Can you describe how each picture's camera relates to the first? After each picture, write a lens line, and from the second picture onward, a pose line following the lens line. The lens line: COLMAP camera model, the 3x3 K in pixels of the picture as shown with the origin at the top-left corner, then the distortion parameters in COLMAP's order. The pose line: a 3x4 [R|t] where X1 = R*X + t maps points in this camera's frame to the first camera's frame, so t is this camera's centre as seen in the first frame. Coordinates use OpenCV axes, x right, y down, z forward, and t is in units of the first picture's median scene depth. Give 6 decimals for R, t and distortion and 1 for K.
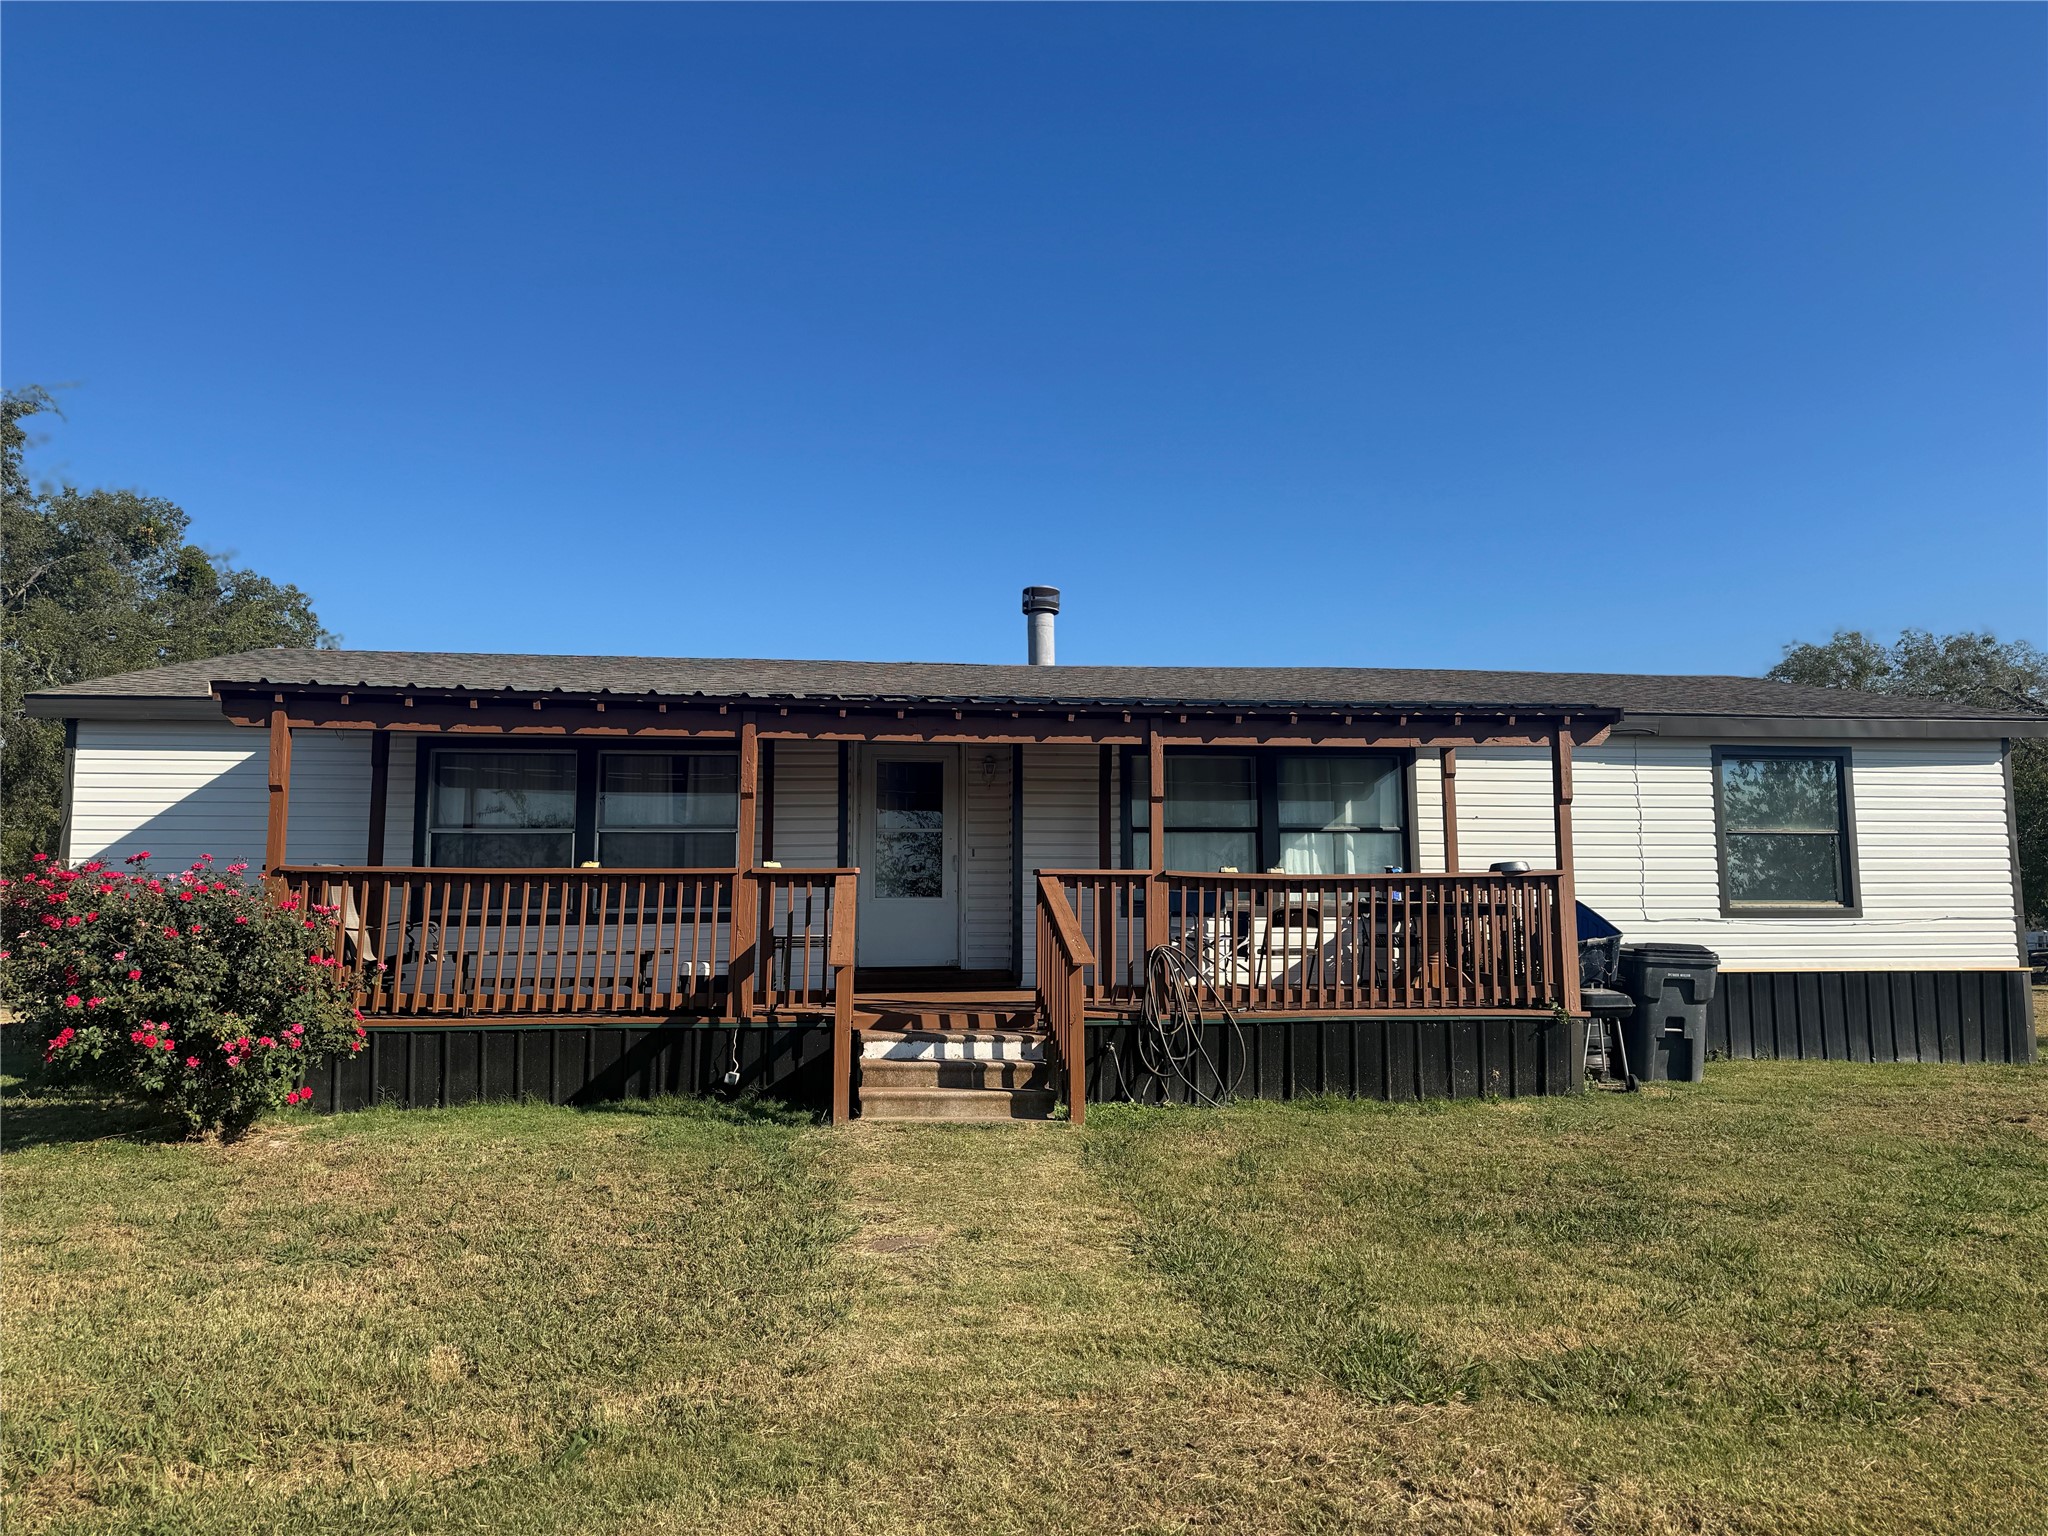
lens RADIAL K [[1464.7, 0, 1024.0], [0, 1464.7, 753.1], [0, 0, 1]] dist [0.062614, -0.014305]
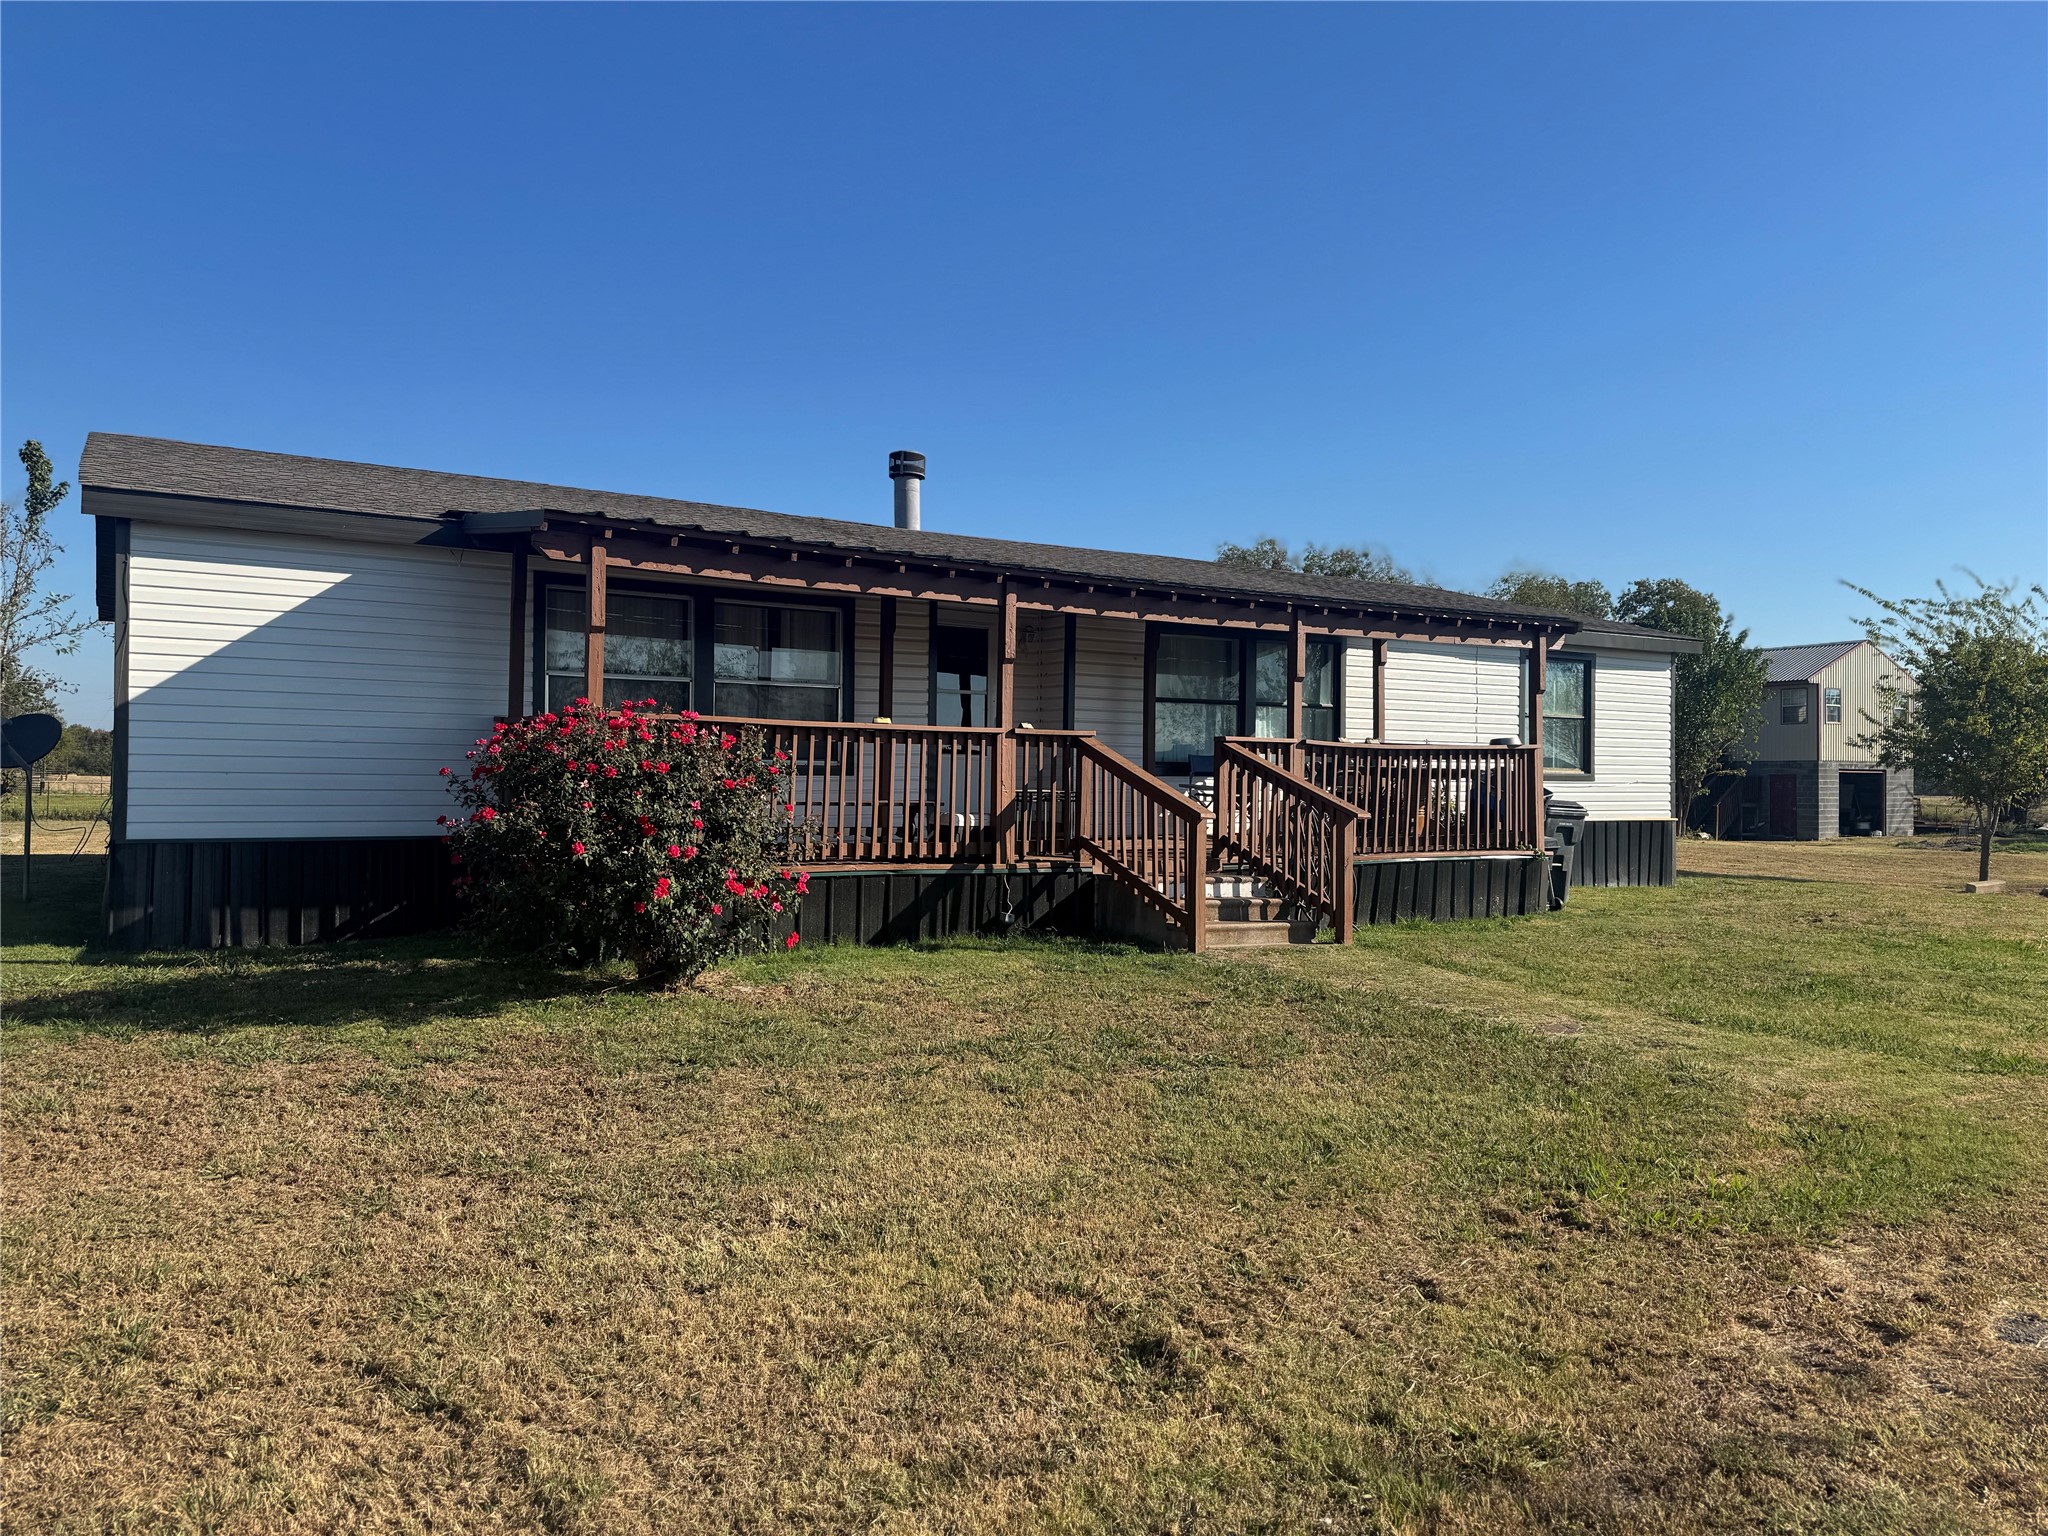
lens RADIAL K [[1464.7, 0, 1013.5], [0, 1464.7, 774.7], [0, 0, 1]] dist [0.062614, -0.014305]
pose [[0.905660, 0.015087, 0.423737, -0.522535], [-0.064789, 0.992555, 0.103134, 0.000730], [-0.419026, -0.120857, 0.899895, 0.019429]]
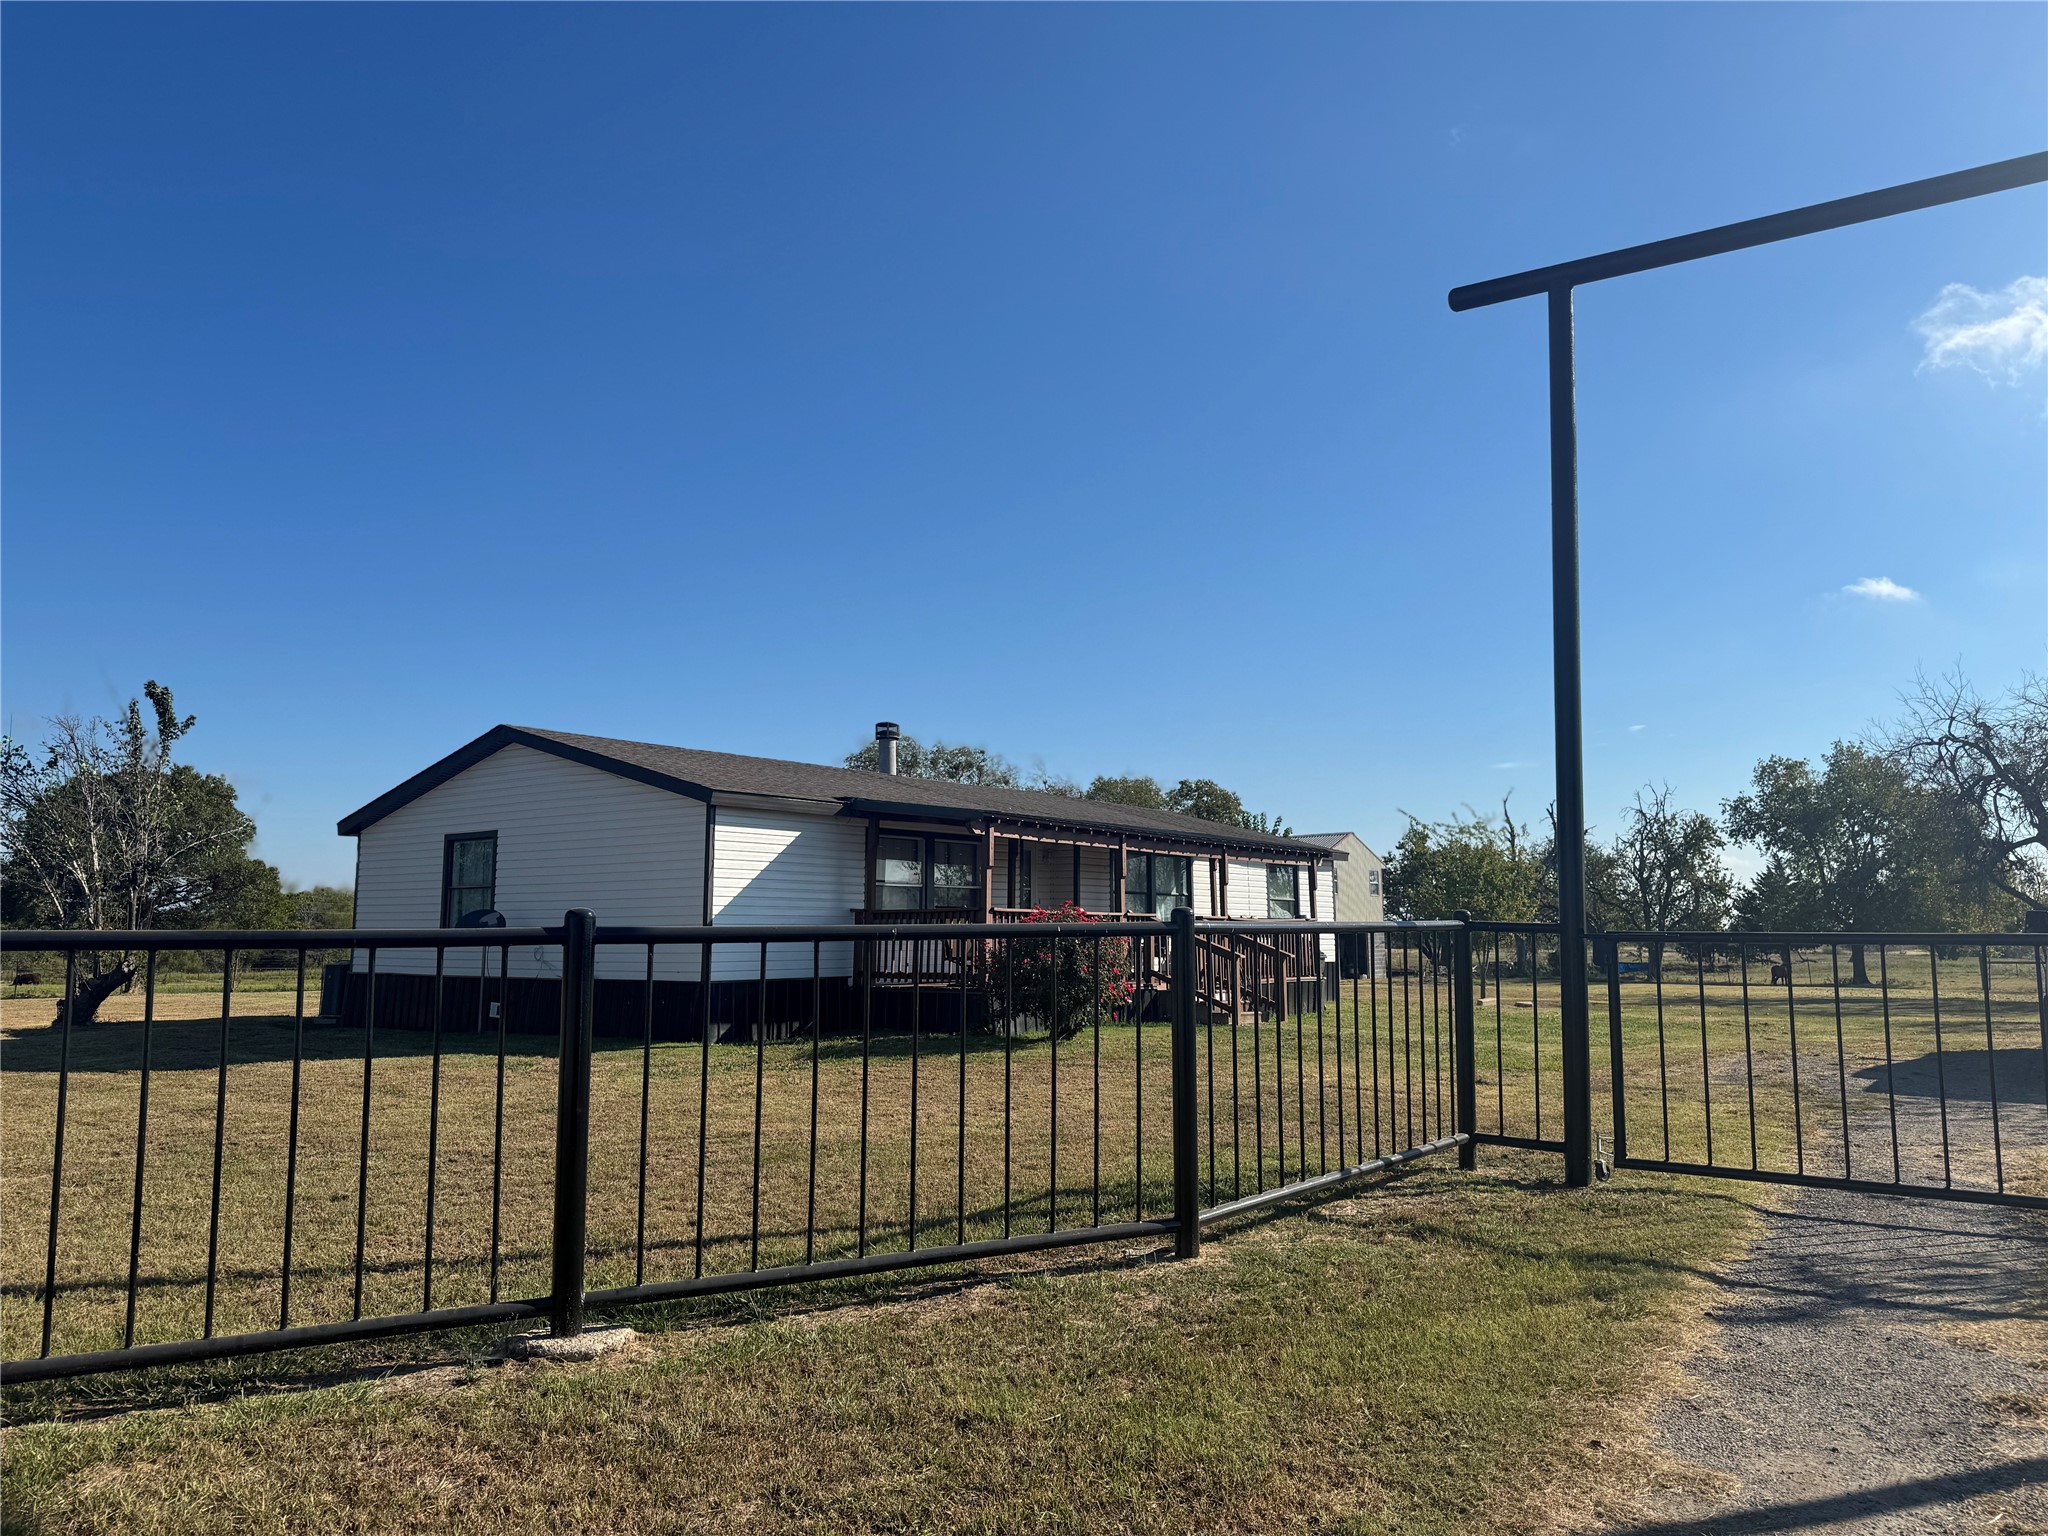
lens RADIAL K [[1464.7, 0, 1024.7], [0, 1464.7, 780.4], [0, 0, 1]] dist [0.062614, -0.014305]
pose [[0.713079, 0.078770, 0.696645, -1.489326], [-0.079866, 0.996326, -0.030905, -0.028287], [-0.696520, -0.033601, 0.716750, -0.328123]]
